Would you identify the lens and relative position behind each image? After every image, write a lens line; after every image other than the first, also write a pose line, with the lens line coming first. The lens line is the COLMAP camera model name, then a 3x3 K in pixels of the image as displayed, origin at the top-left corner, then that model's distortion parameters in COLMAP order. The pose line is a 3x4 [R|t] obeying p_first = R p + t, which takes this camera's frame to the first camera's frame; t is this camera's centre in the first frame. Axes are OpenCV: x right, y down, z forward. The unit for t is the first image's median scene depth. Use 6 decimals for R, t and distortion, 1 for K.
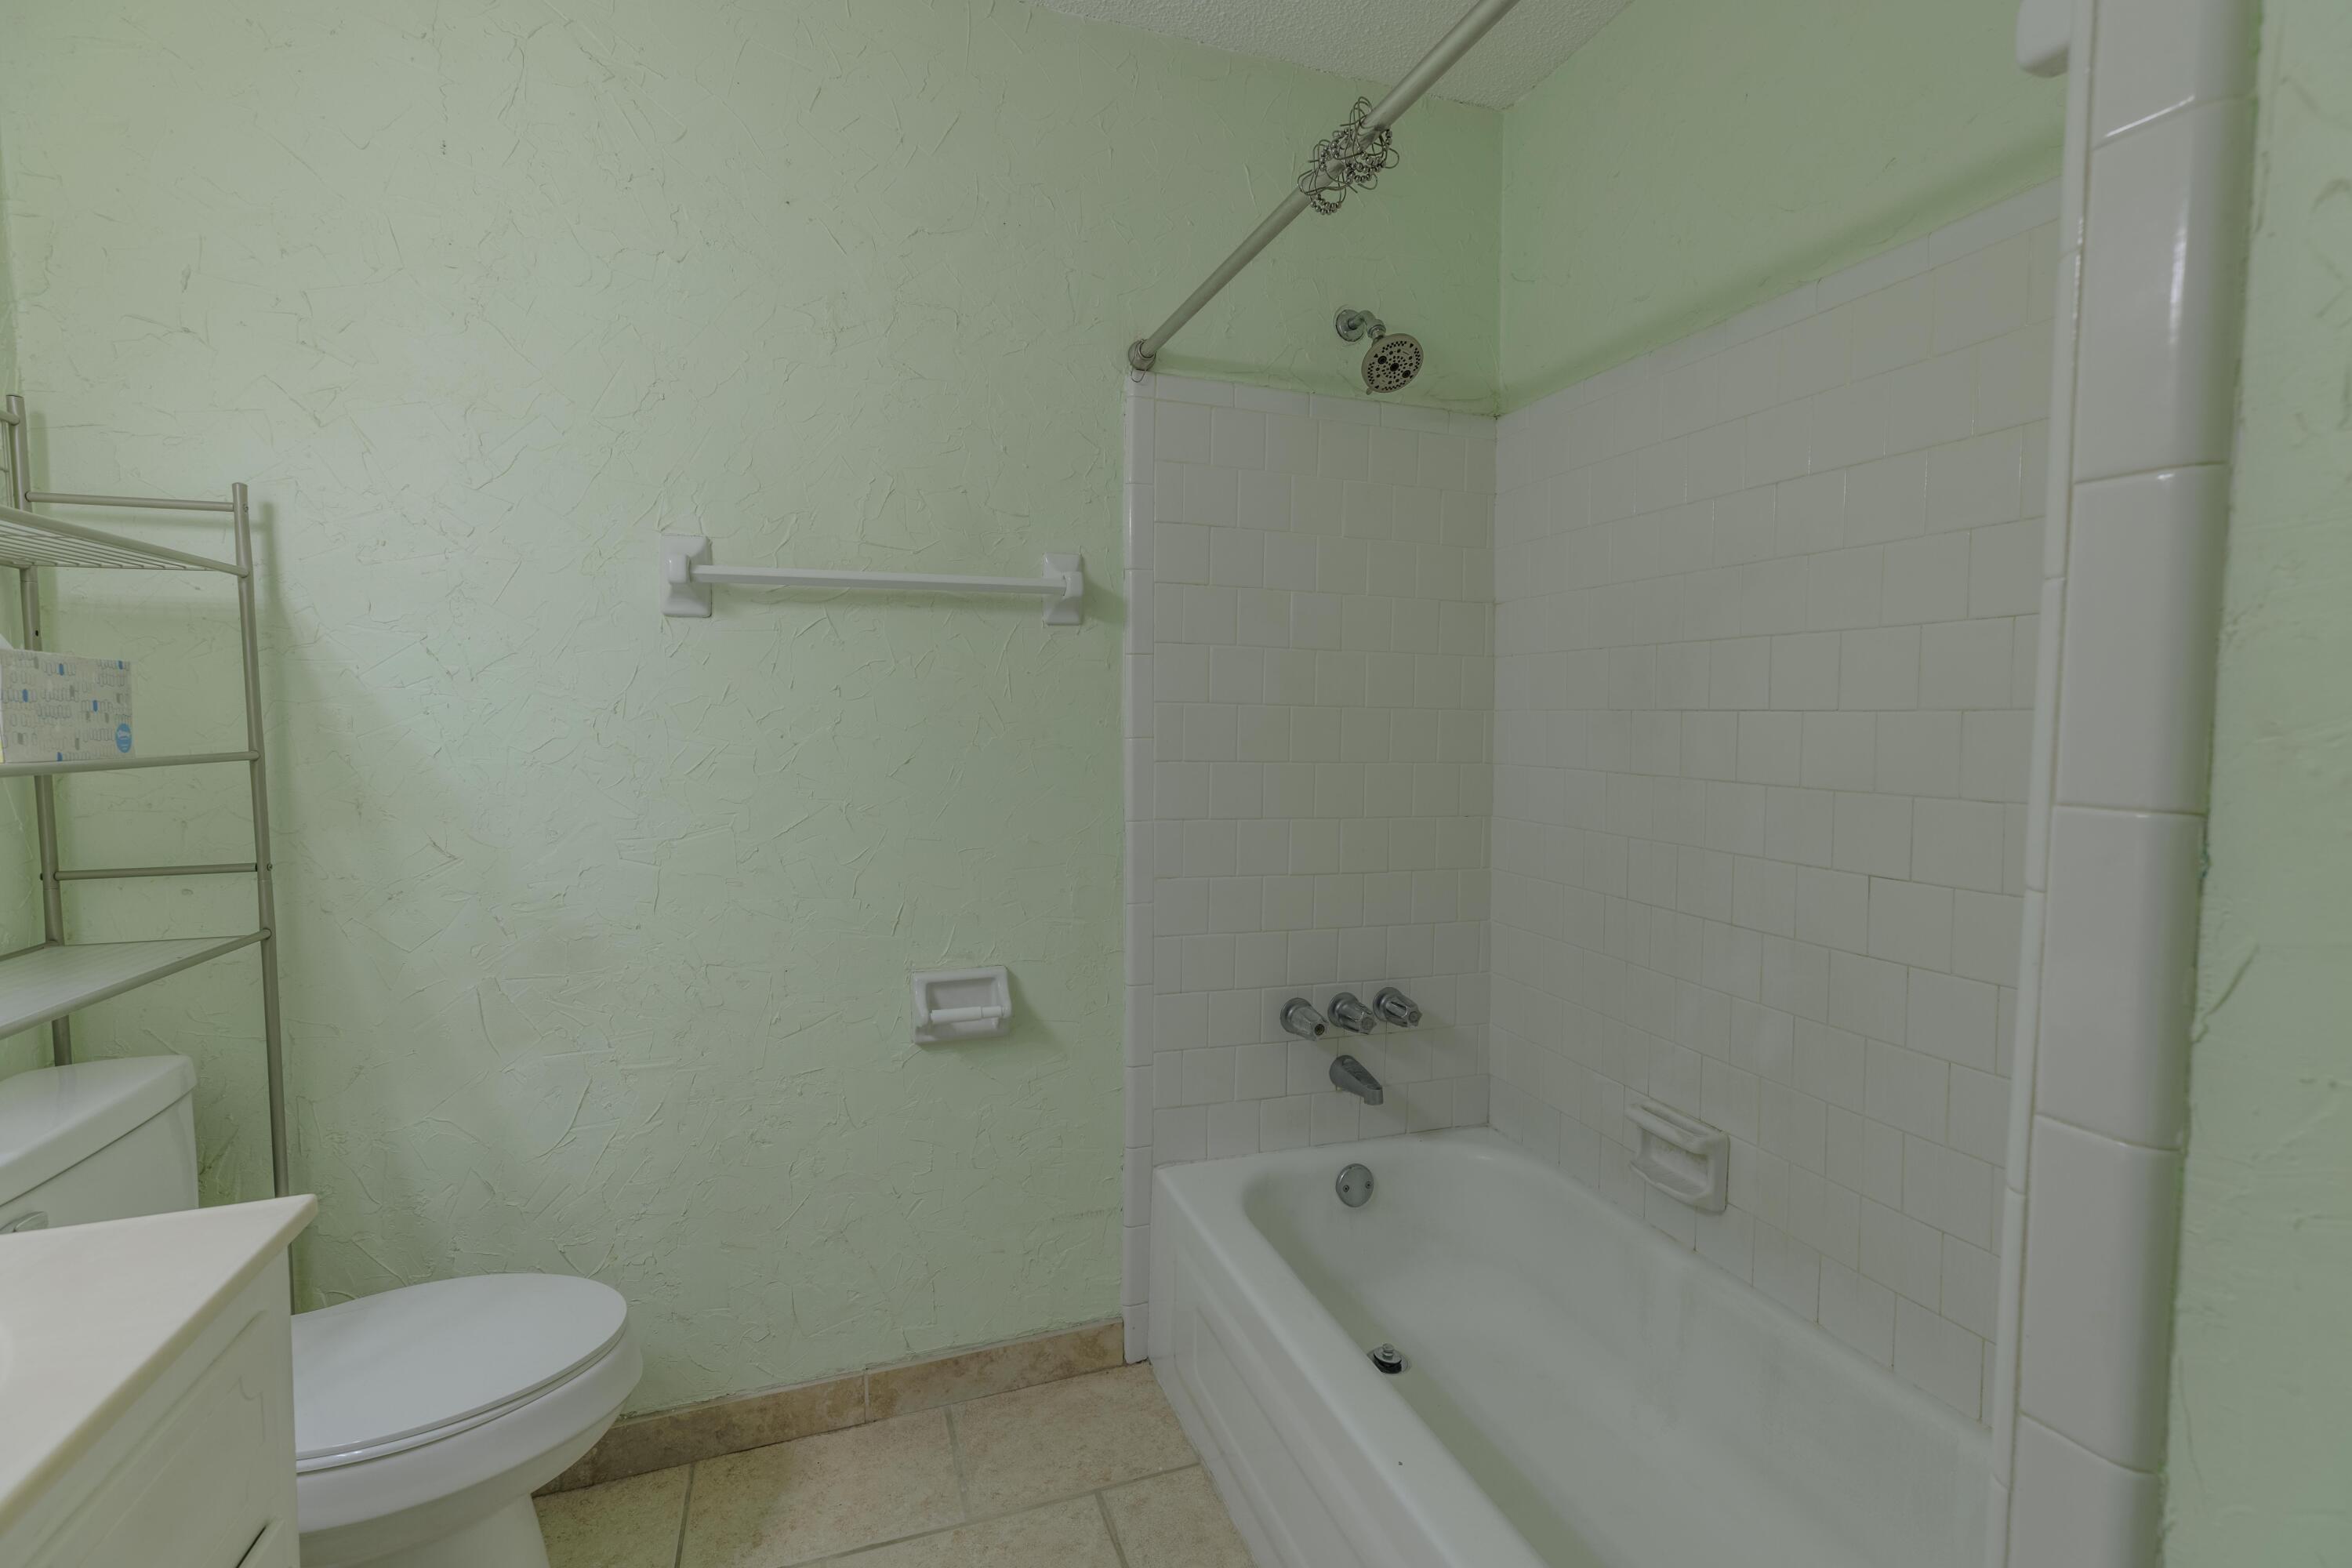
lens RADIAL K [[1038.7, 0, 1162.5], [0, 1038.7, 777.0], [0, 0, 1]] dist [0.003824, 0.000011]
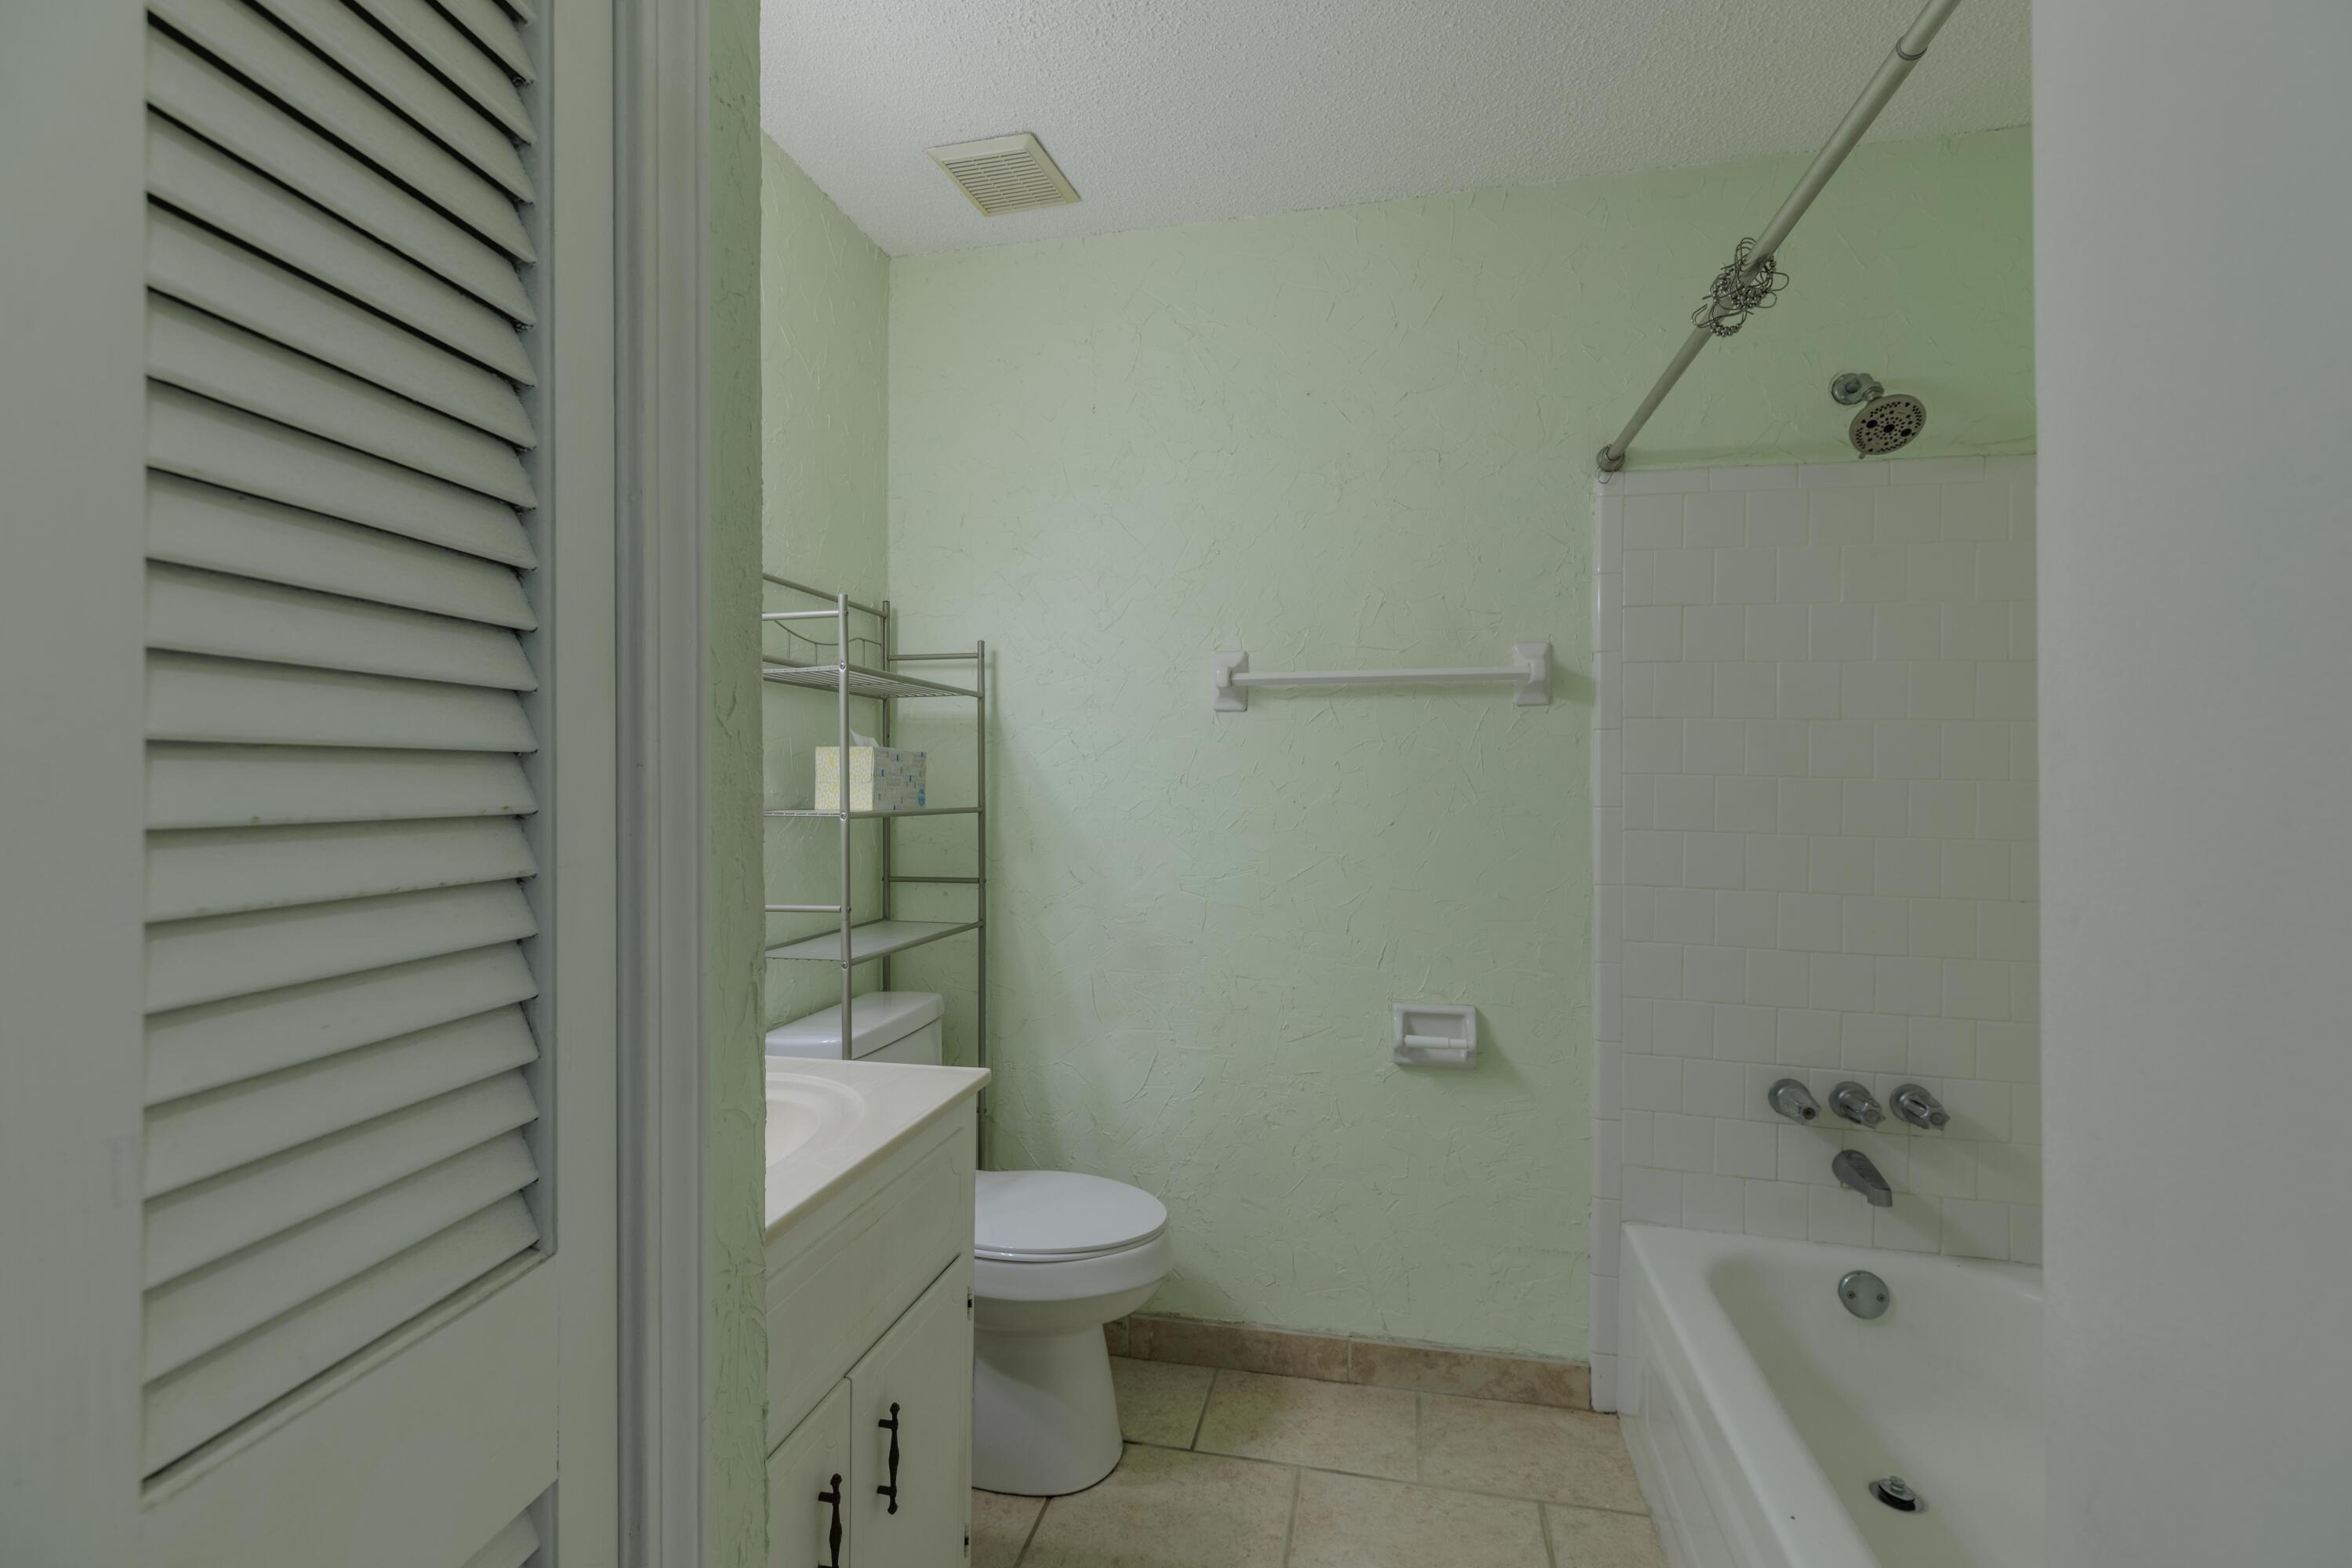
lens RADIAL K [[1038.7, 0, 1162.5], [0, 1038.7, 777.0], [0, 0, 1]] dist [0.003824, 0.000011]
pose [[0.848875, -0.001545, -0.528591, 0.163280], [-0.034183, 0.997742, -0.057811, 0.009663], [0.527487, 0.067143, 0.846906, -0.160926]]
